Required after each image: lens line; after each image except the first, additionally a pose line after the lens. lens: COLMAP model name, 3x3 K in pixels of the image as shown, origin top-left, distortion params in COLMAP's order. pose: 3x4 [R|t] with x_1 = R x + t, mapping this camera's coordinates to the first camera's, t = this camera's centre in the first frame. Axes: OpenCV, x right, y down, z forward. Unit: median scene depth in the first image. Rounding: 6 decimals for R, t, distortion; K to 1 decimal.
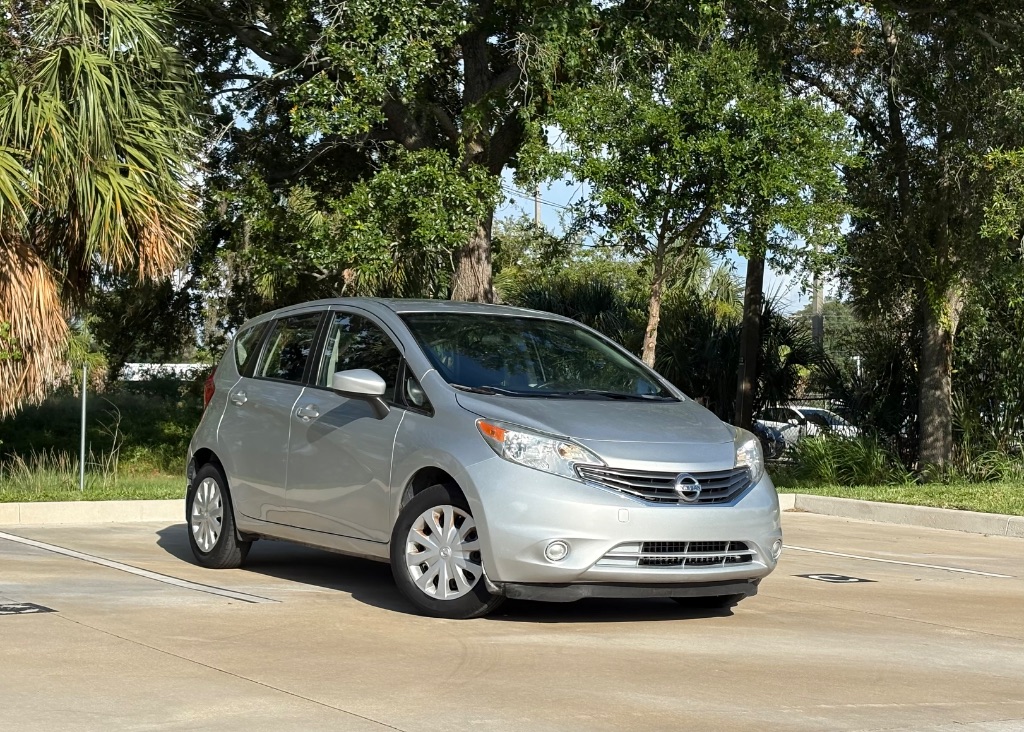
lens RADIAL K [[1771.9, 0, 570.2], [0, 1771.9, 344.7], [0, 0, 1]] dist [0.097323, -0.073200]
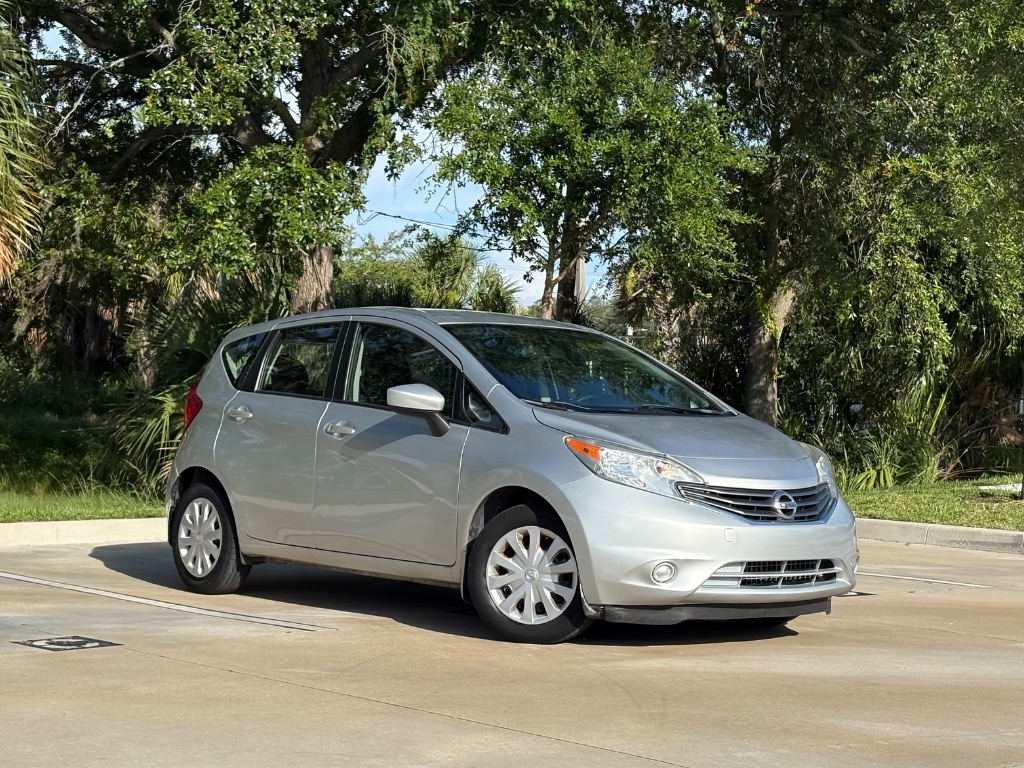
lens RADIAL K [[1828.3, 0, 580.2], [0, 1828.3, 381.5], [0, 0, 1]] dist [0.046576, 0.317854]
pose [[0.989722, -0.001638, 0.142997, -0.170519], [-0.001053, 0.999824, 0.018744, -0.005940], [-0.143003, -0.018702, 0.989546, 0.016965]]
